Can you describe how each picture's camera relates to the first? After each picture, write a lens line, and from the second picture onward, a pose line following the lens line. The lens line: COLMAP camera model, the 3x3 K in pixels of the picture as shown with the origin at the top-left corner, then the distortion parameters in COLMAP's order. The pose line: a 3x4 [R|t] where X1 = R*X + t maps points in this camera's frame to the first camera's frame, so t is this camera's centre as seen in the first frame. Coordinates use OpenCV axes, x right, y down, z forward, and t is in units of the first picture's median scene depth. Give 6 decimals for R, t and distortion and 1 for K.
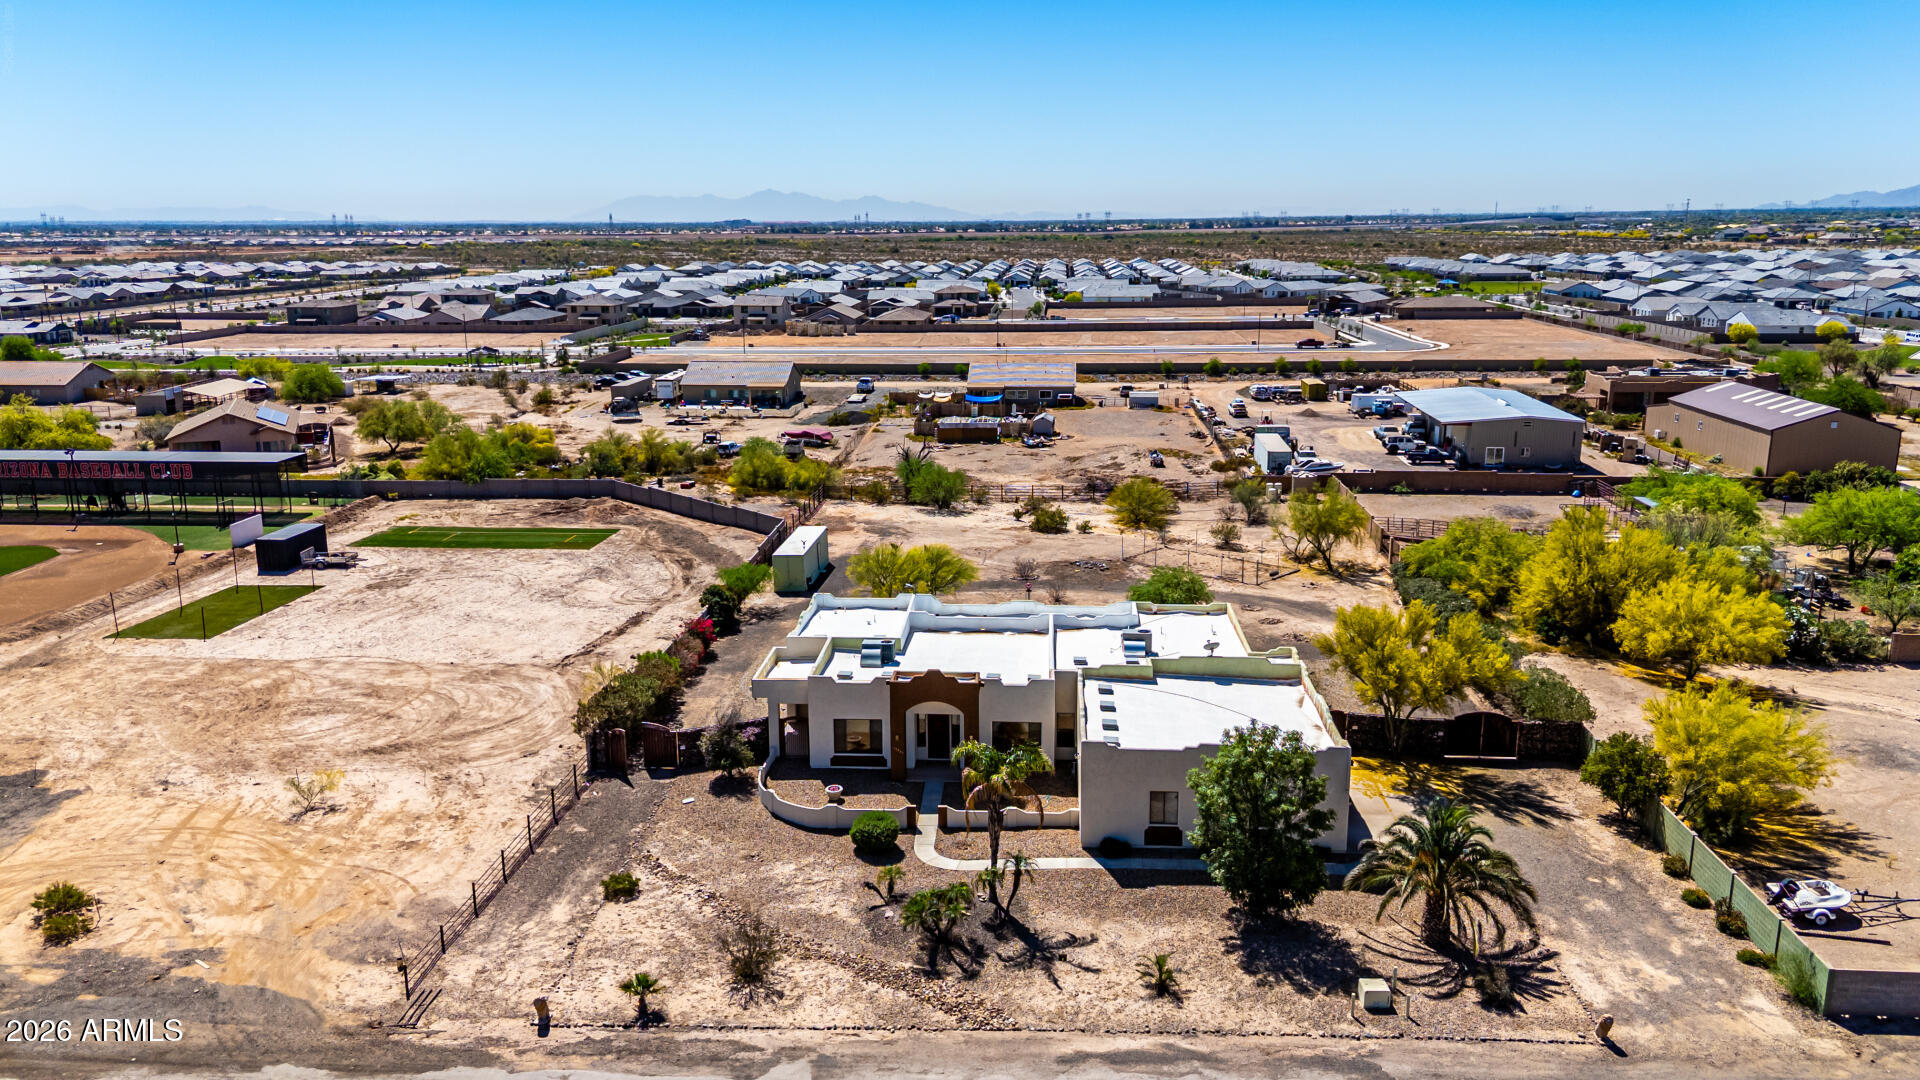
lens RADIAL K [[1407.7, 0, 960.0], [0, 1407.7, 540.0], [0, 0, 1]] dist [0.072904, -0.072933]
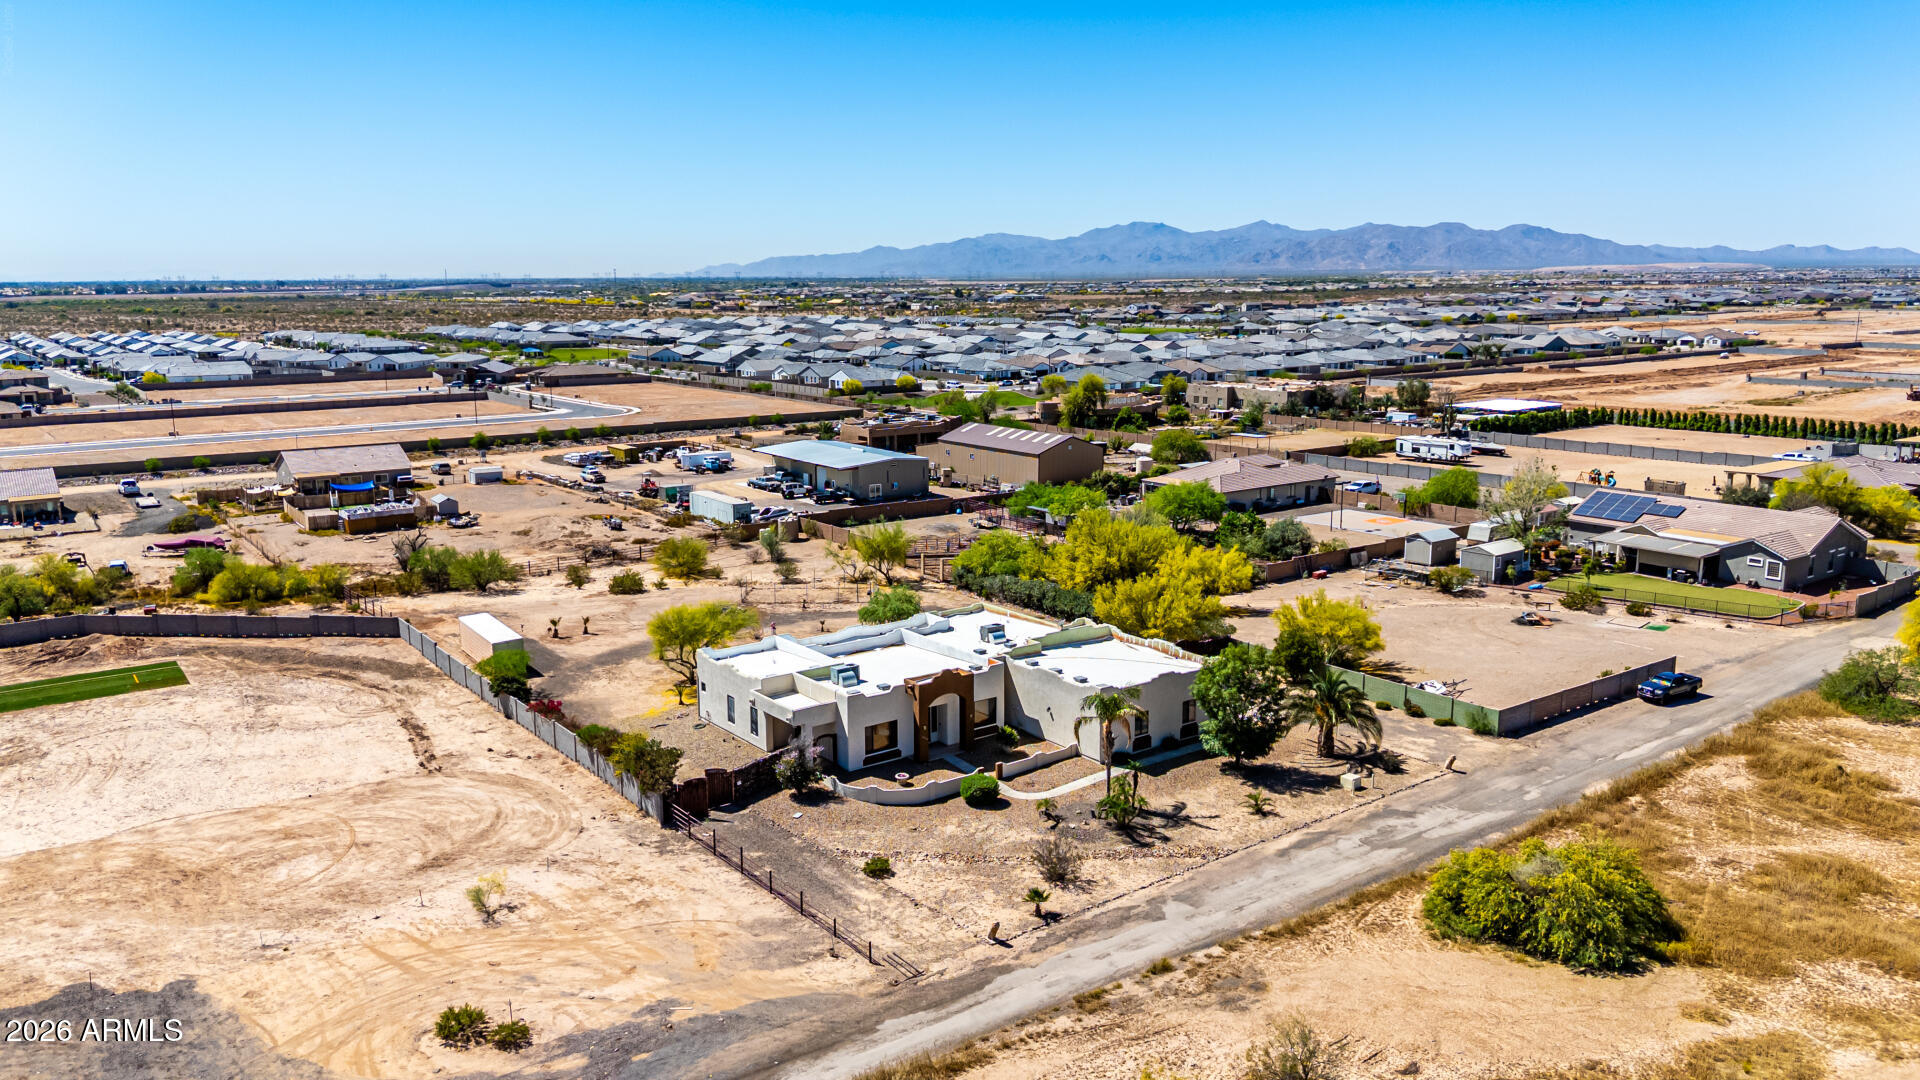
lens RADIAL K [[1407.7, 0, 960.0], [0, 1407.7, 540.0], [0, 0, 1]] dist [0.072904, -0.072933]
pose [[0.760536, -0.117988, 0.638486, -0.795629], [0.145896, 0.989259, 0.009023, -0.034950], [-0.632692, 0.086290, 0.769581, -0.021085]]
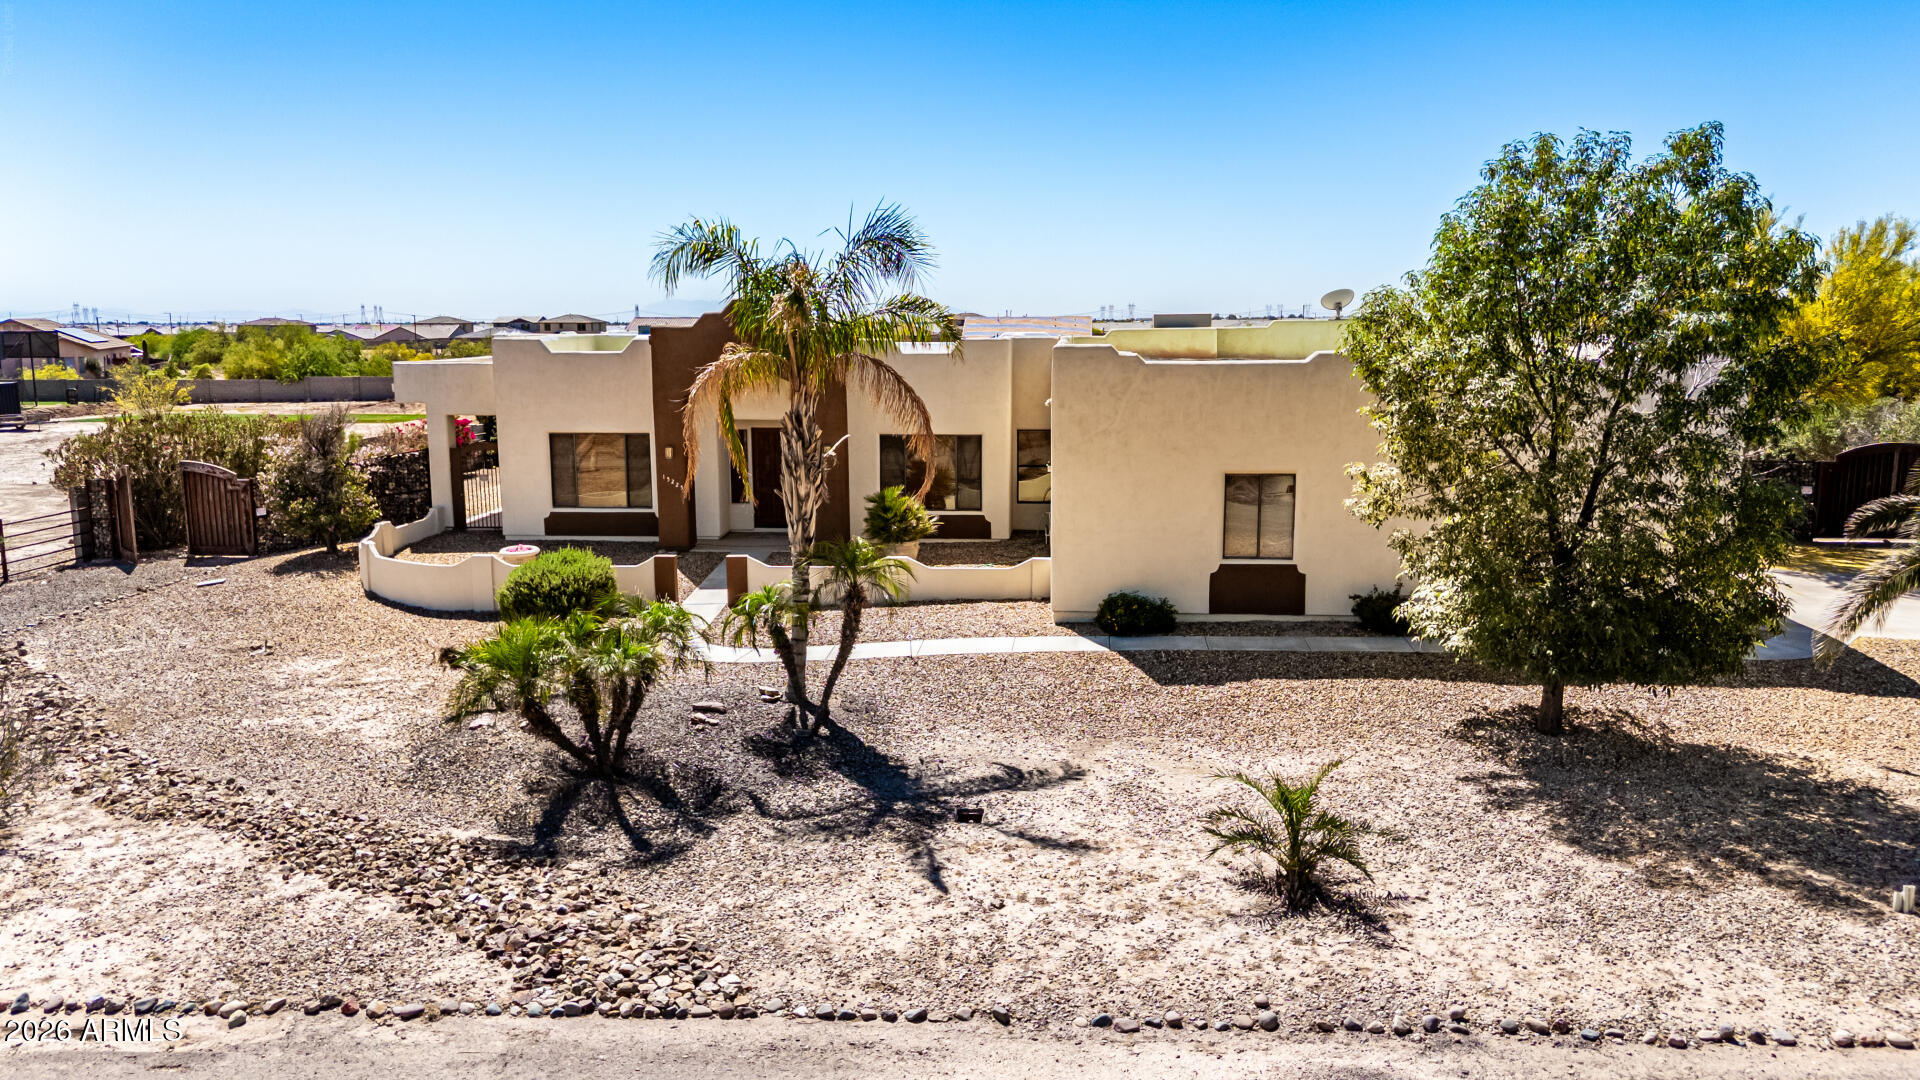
lens RADIAL K [[1416.6, 0, 953.0], [0, 1416.6, 534.6], [0, 0, 1]] dist [0.090030, -0.087314]
pose [[0.999736, 0.001773, -0.022897, 0.058248], [-0.003457, 0.997272, -0.073728, 0.195838], [0.022704, 0.073788, 0.997016, 0.520848]]
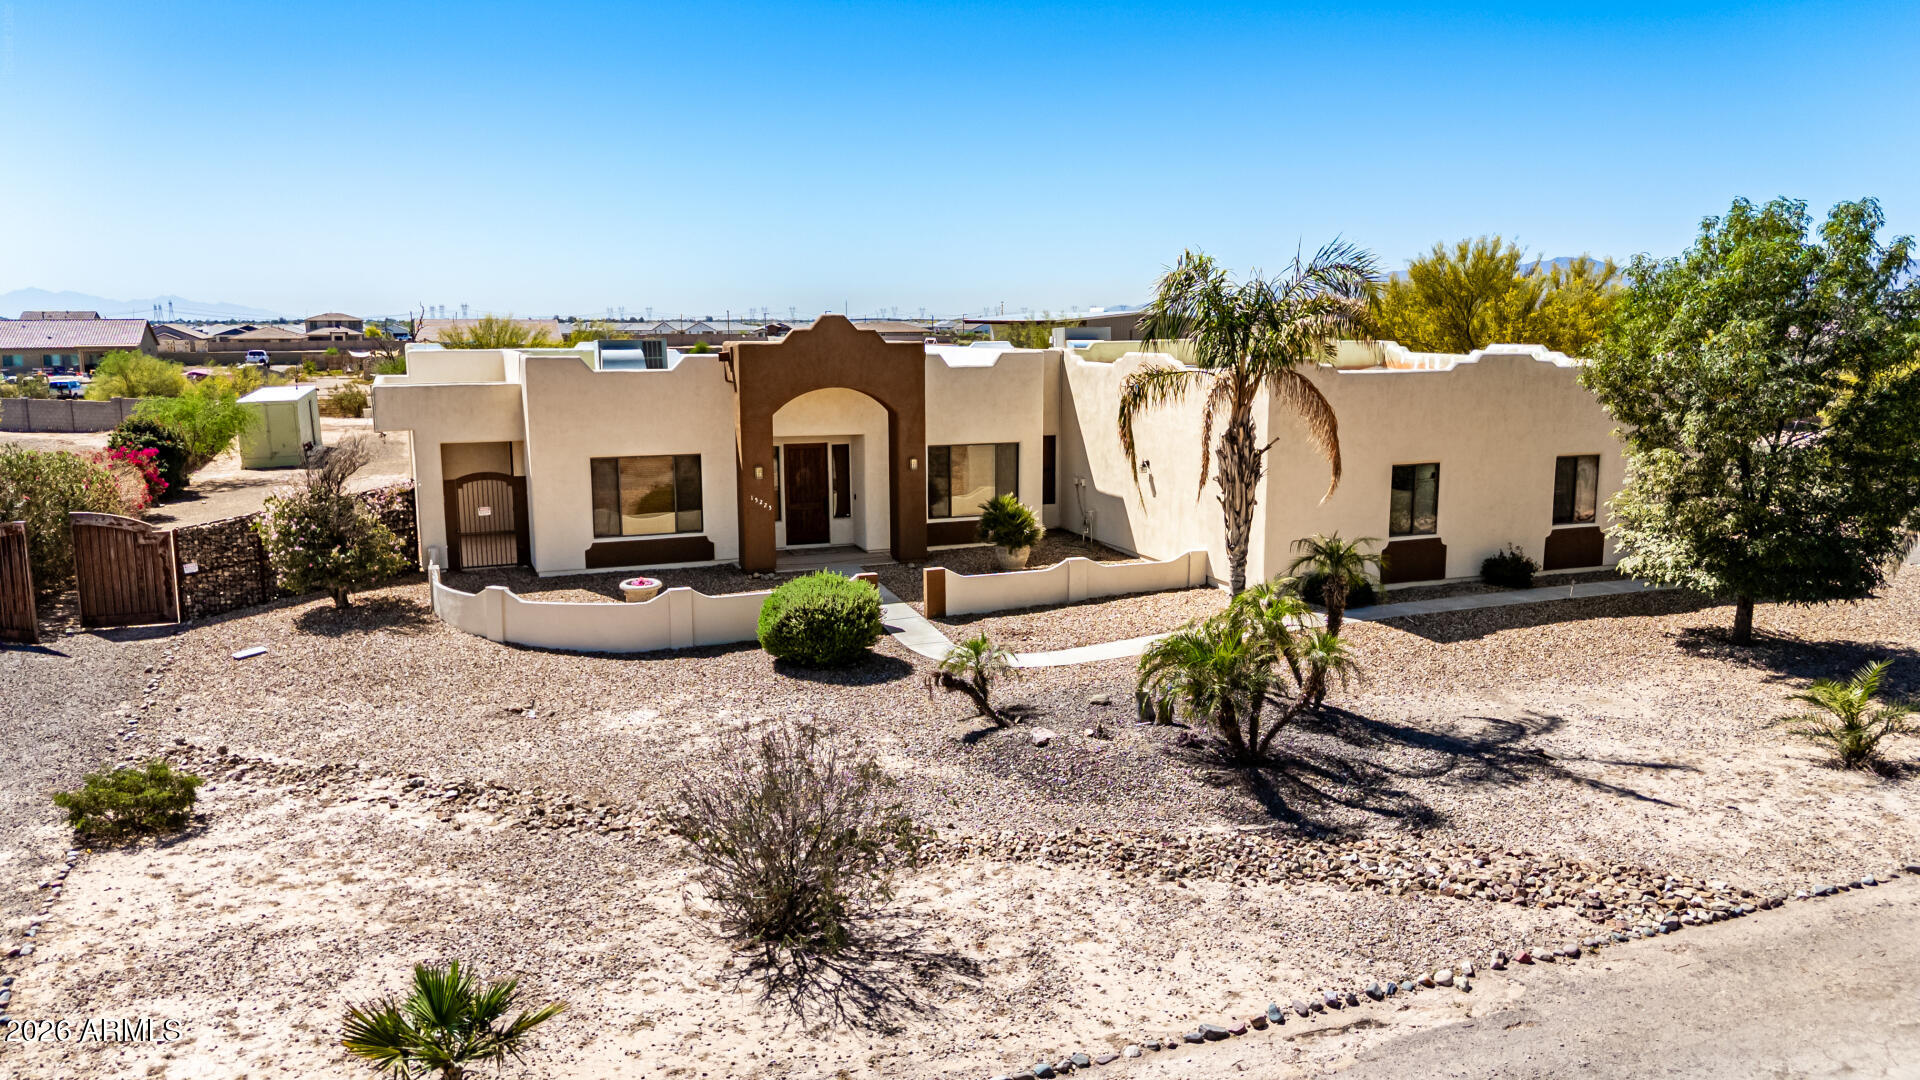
lens RADIAL K [[1417.0, 0, 955.8], [0, 1417.0, 542.7], [0, 0, 1]] dist [0.073036, -0.081424]
pose [[0.907044, -0.065828, 0.415857, -0.172173], [0.095391, 0.994148, -0.050694, 0.186270], [-0.410087, 0.085650, 0.908016, 0.547512]]
